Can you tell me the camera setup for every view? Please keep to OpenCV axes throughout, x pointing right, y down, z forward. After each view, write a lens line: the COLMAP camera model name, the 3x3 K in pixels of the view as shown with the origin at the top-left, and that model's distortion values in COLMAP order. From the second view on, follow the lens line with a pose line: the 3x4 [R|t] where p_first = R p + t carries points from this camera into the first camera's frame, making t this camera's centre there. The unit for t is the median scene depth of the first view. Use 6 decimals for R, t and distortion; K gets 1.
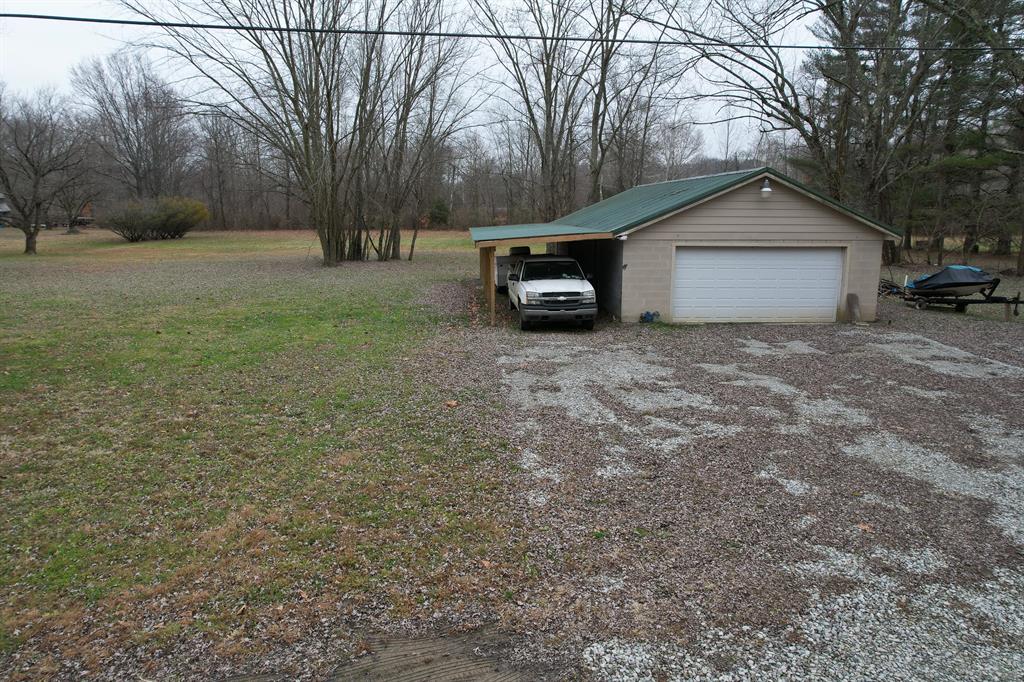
lens RADIAL K [[652.9, 0, 514.5], [0, 652.9, 346.3], [0, 0, 1]] dist [-0.069119, 0.056598]
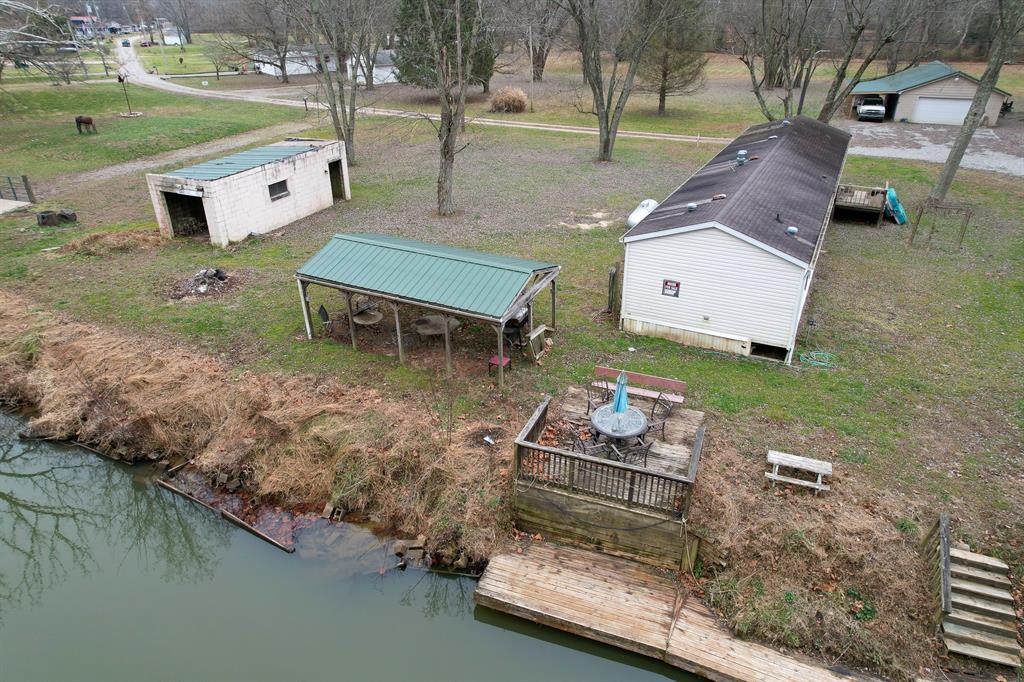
lens RADIAL K [[652.9, 0, 511.1], [0, 652.9, 340.8], [0, 0, 1]] dist [-0.069119, 0.056598]
pose [[0.883135, 0.210277, -0.419352, 0.051468], [-0.088150, 0.952374, 0.291912, 0.239694], [0.460763, -0.220832, 0.859611, -2.810981]]
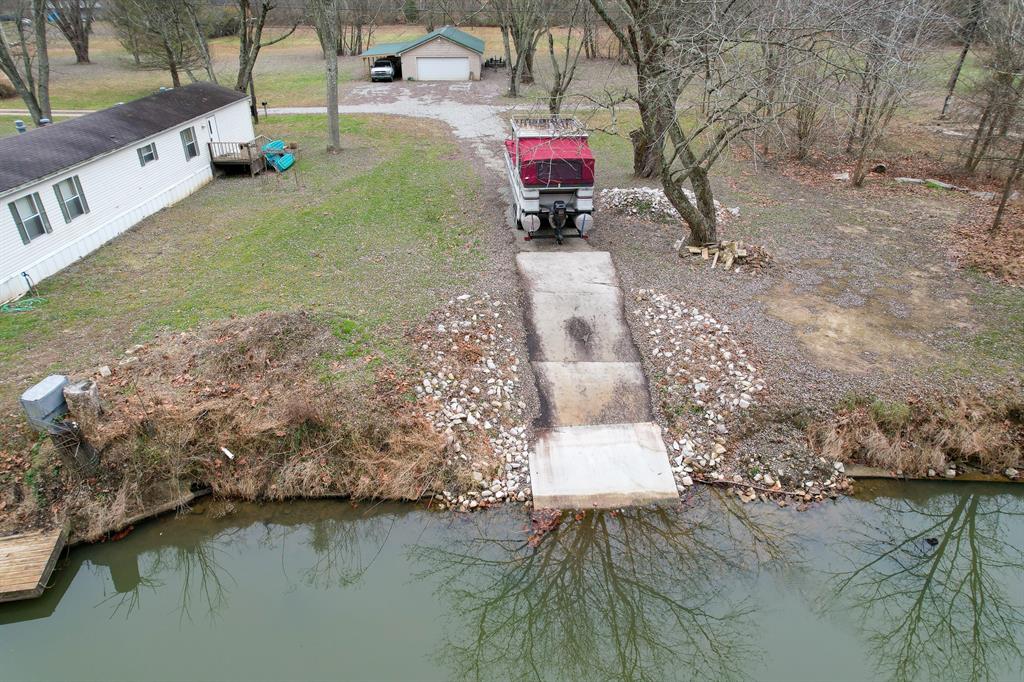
lens RADIAL K [[652.9, 0, 512.0], [0, 652.9, 336.8], [0, 0, 1]] dist [-0.069119, 0.056598]
pose [[0.998673, 0.023421, -0.045871, 0.955819], [-0.008594, 0.953918, 0.299943, 0.236666], [0.050782, -0.299150, 0.952854, -2.735865]]
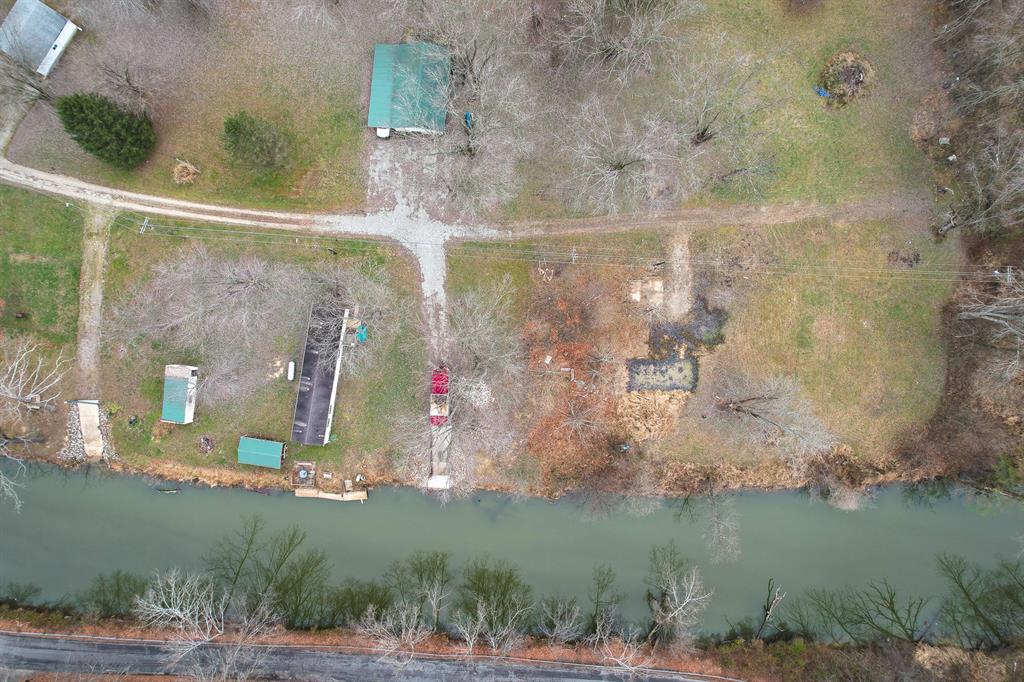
lens RADIAL K [[652.9, 0, 509.7], [0, 652.9, 347.3], [0, 0, 1]] dist [-0.069119, 0.056598]
pose [[0.986927, 0.161156, 0.001745, 1.462333], [-0.034111, 0.198289, 0.979550, -5.337725], [0.157514, -0.966804, 0.201194, -1.849080]]
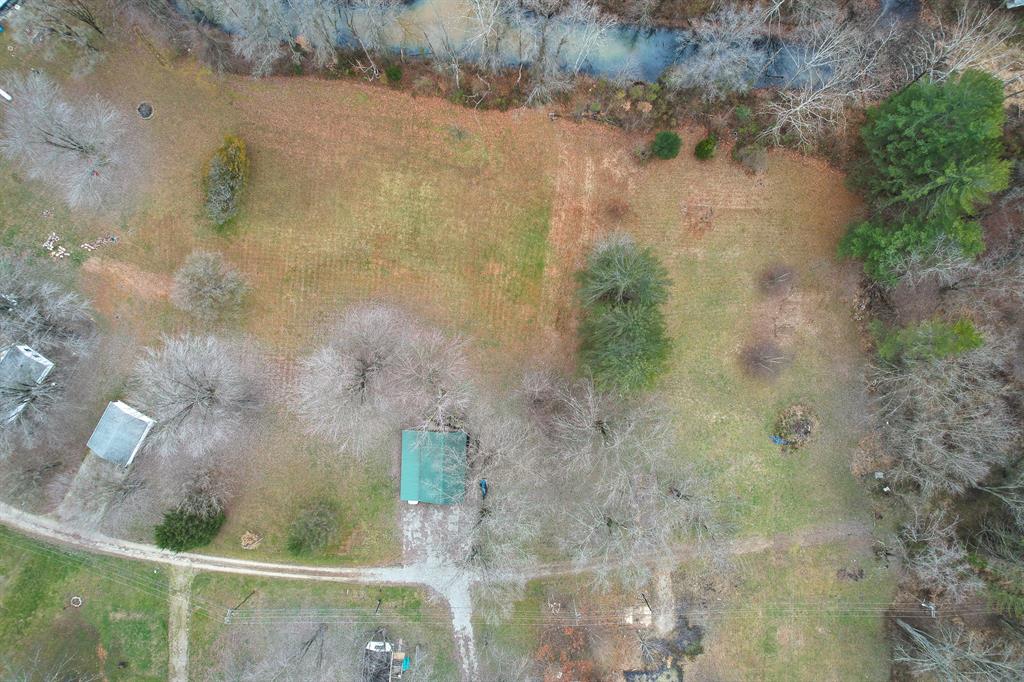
lens RADIAL K [[652.9, 0, 510.7], [0, 652.9, 338.5], [0, 0, 1]] dist [-0.069119, 0.056598]
pose [[0.993998, 0.109367, 0.002453, 0.886721], [-0.024455, 0.200290, 0.979431, -7.202559], [0.106626, -0.973613, 0.201762, 1.357350]]
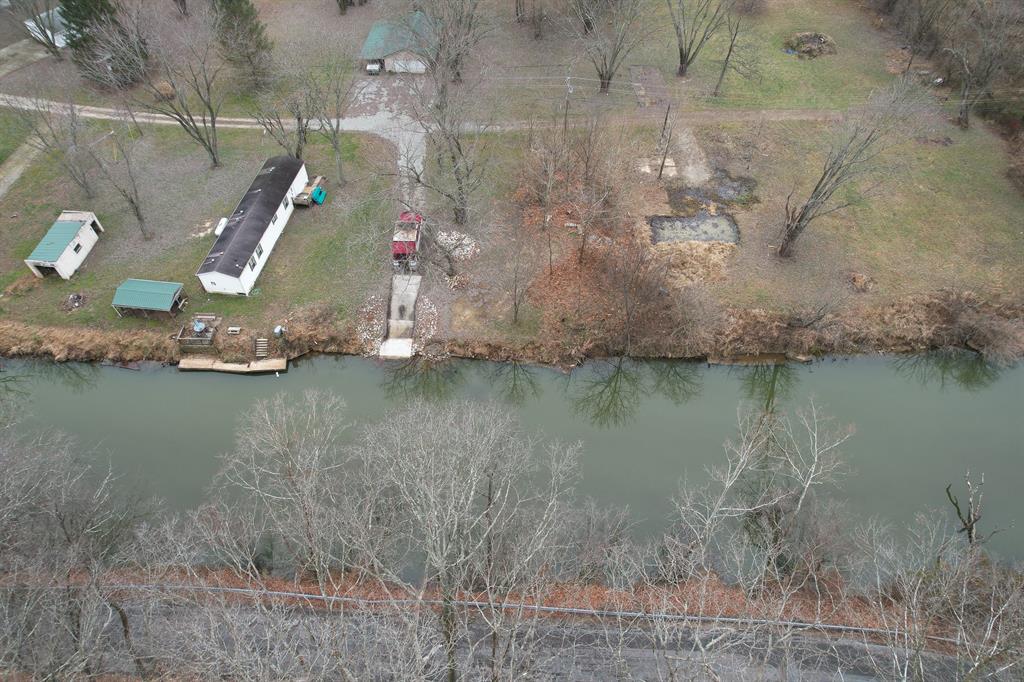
lens RADIAL K [[652.9, 0, 512.4], [0, 652.9, 339.6], [0, 0, 1]] dist [-0.069119, 0.056598]
pose [[0.990311, 0.107178, -0.088299, 2.081163], [-0.026787, 0.771350, 0.635847, -1.916160], [0.136258, -0.627321, 0.766748, -4.852374]]
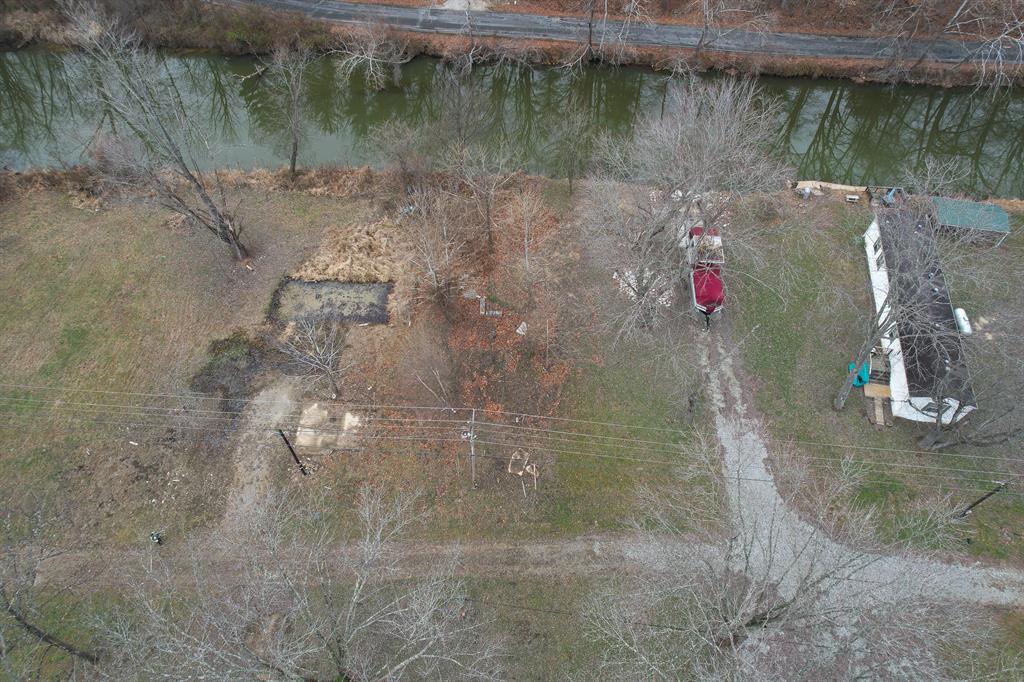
lens RADIAL K [[652.9, 0, 509.7], [0, 652.9, 335.6], [0, 0, 1]] dist [-0.069119, 0.056598]
pose [[-0.979638, -0.166941, 0.111538, 1.516229], [0.035155, 0.404328, 0.913938, -2.690955], [-0.197671, 0.899250, -0.390226, 0.615230]]
